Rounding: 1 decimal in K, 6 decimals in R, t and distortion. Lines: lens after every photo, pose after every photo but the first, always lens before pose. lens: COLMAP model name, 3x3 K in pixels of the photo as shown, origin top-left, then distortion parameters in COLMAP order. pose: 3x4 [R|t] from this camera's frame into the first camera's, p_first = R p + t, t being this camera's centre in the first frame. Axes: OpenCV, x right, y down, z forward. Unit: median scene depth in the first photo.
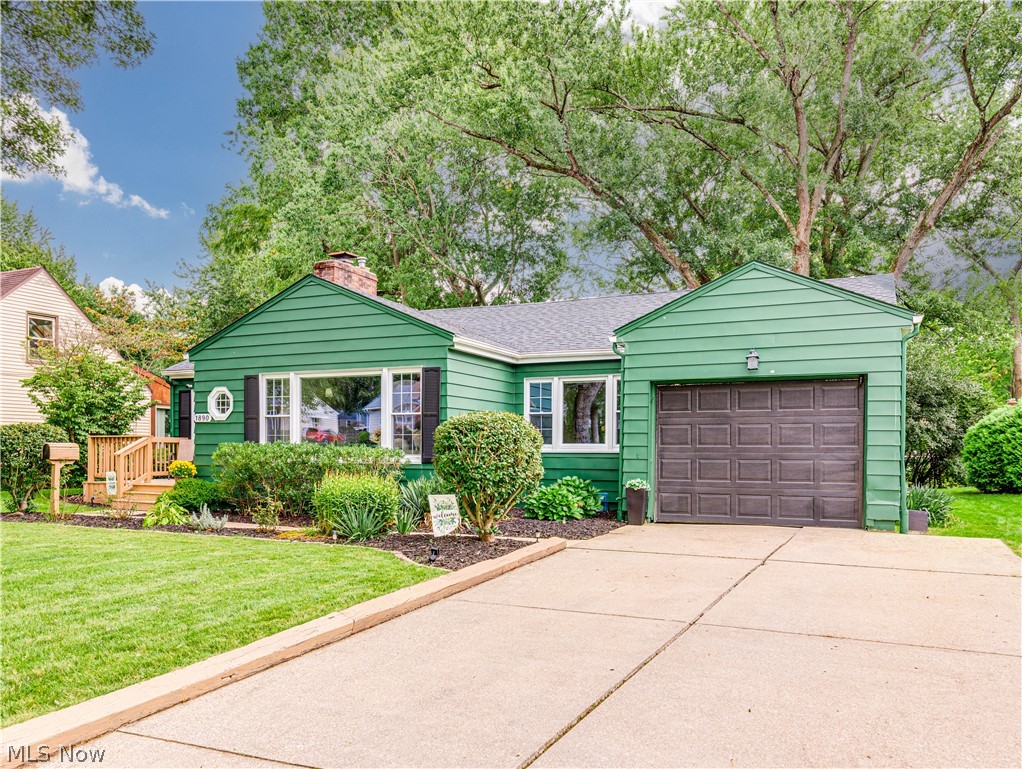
lens RADIAL K [[800.3, 0, 511.0], [0, 800.3, 384.5], [0, 0, 1]] dist [-0.007481, -0.002025]
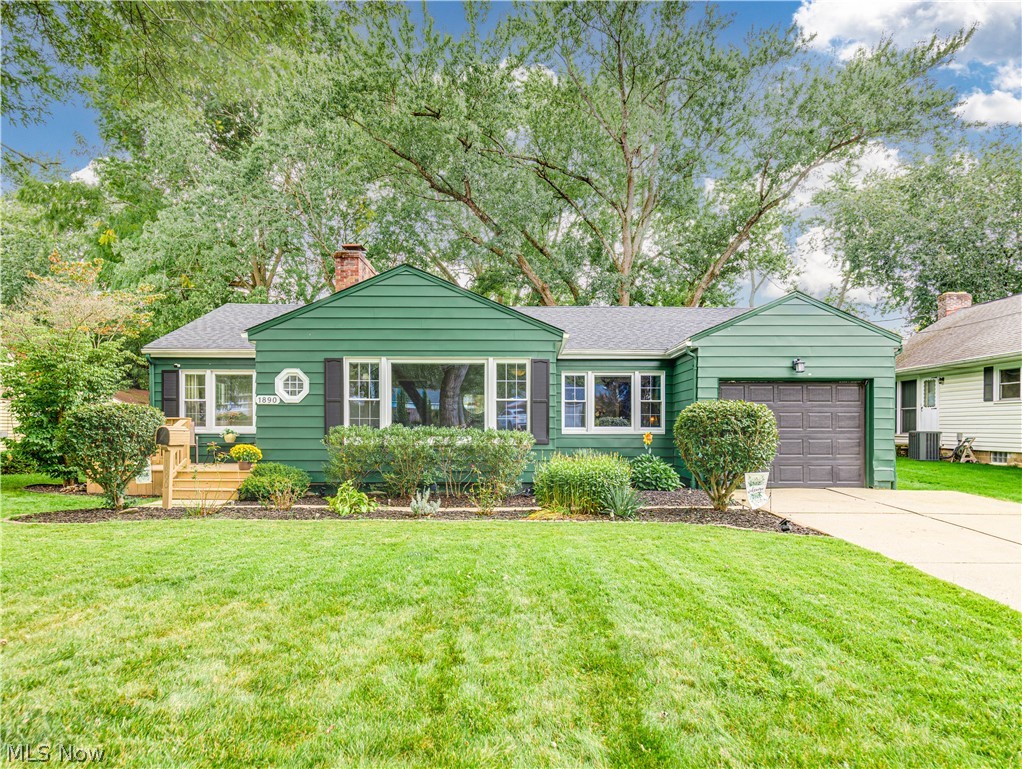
lens RADIAL K [[624.3, 0, 511.0], [0, 624.3, 384.5], [0, 0, 1]] dist [-0.003635, -0.001074]
pose [[0.904576, 0.029758, 0.425273, -0.462965], [-0.033574, 0.999435, 0.001480, 0.012936], [-0.424989, -0.015617, 0.905064, 0.204007]]
